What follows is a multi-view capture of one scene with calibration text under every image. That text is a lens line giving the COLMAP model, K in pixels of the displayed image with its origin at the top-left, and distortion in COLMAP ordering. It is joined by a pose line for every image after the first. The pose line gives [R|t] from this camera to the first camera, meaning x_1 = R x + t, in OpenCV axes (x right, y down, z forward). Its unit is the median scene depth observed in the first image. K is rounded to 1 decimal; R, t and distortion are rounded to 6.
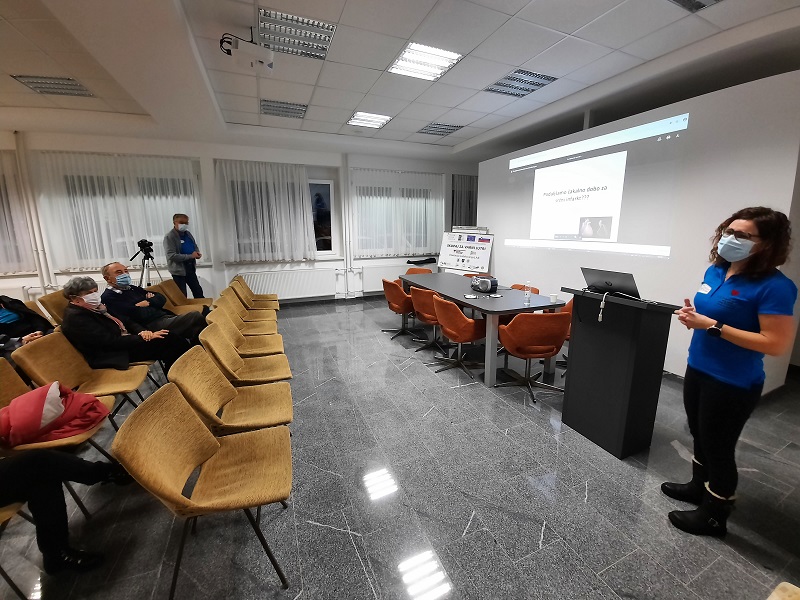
lens RADIAL K [[321.2, 0, 401.8], [0, 321.2, 286.0], [0, 0, 1]] dist [-0.000138, -0.000069]
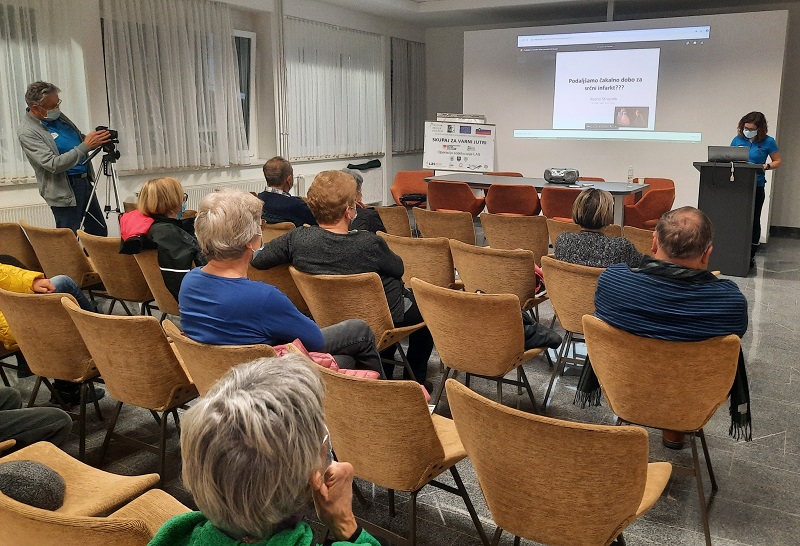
lens RADIAL K [[656.9, 0, 437.0], [0, 656.9, 231.3], [0, 0, 1]] dist [0.071585, -0.003736]
pose [[0.788813, -0.092022, 0.607705, -0.828135], [0.095053, 0.995098, 0.027302, 0.045507], [-0.607239, 0.036228, 0.793693, -0.206893]]
